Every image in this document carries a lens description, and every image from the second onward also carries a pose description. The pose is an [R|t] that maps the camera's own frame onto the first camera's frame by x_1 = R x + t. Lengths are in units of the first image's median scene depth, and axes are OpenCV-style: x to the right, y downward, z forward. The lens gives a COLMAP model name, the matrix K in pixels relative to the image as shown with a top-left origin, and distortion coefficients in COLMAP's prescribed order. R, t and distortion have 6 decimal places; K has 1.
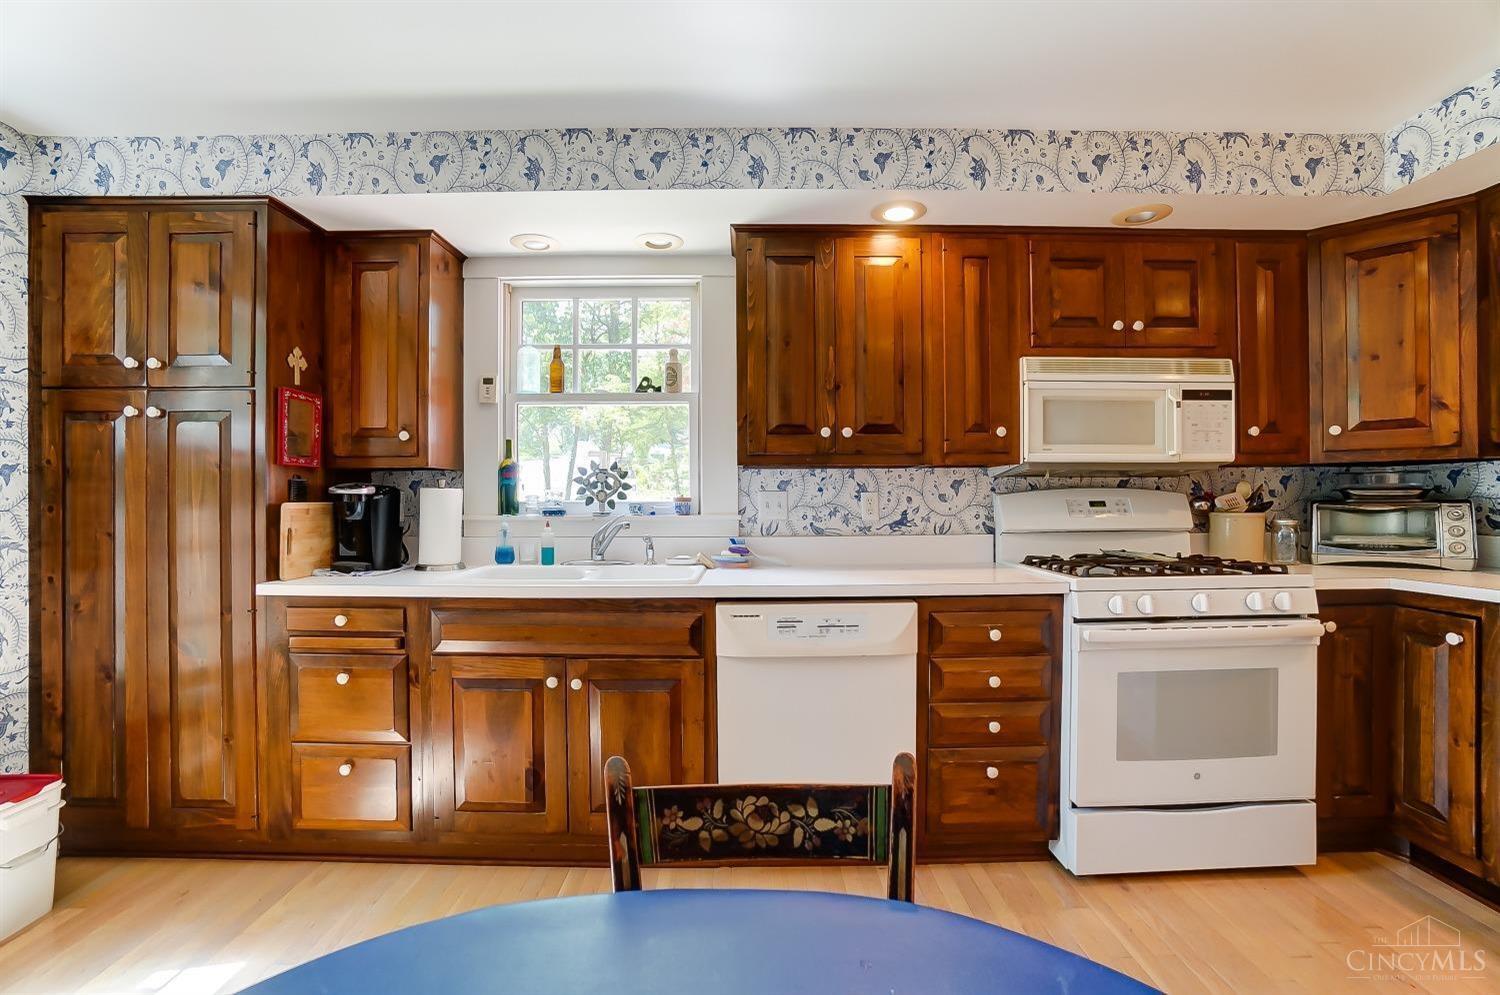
lens RADIAL K [[689.9, 0, 743.8], [0, 689.9, 509.1], [0, 0, 1]] dist [-0.068936, 0.026895]
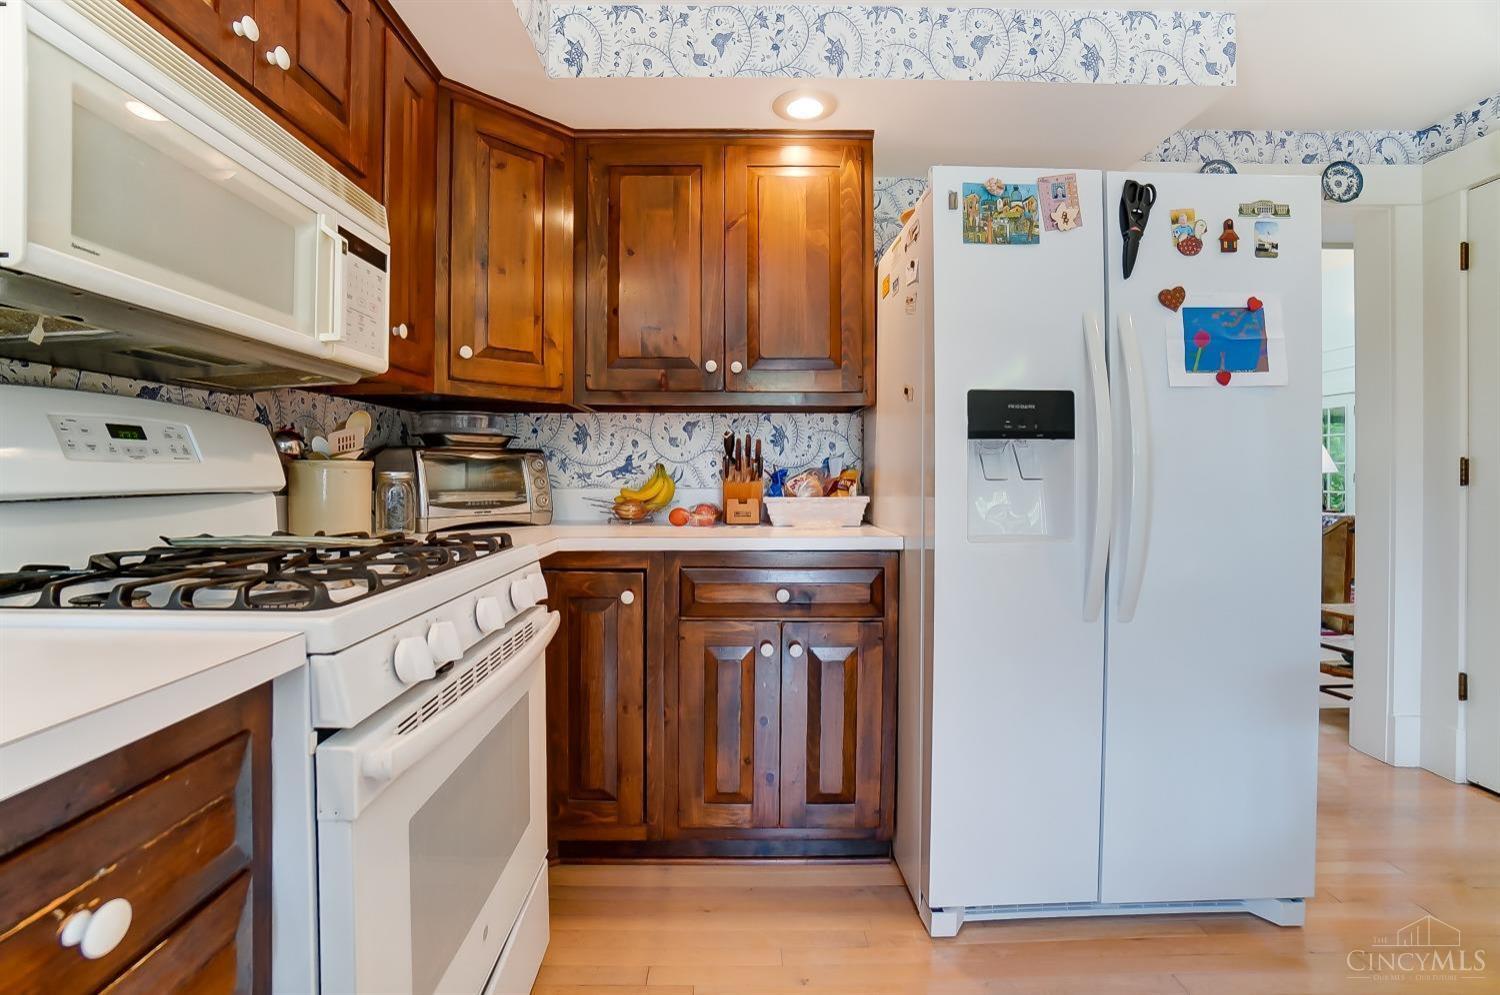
lens RADIAL K [[665.3, 0, 745.1], [0, 665.3, 478.2], [0, 0, 1]] dist [-0.066423, 0.022554]
pose [[-0.012185, -0.001564, 0.999925, 0.139986], [0.012115, 0.999925, 0.001711, 0.027914], [-0.999852, 0.012135, -0.012165, 0.704126]]
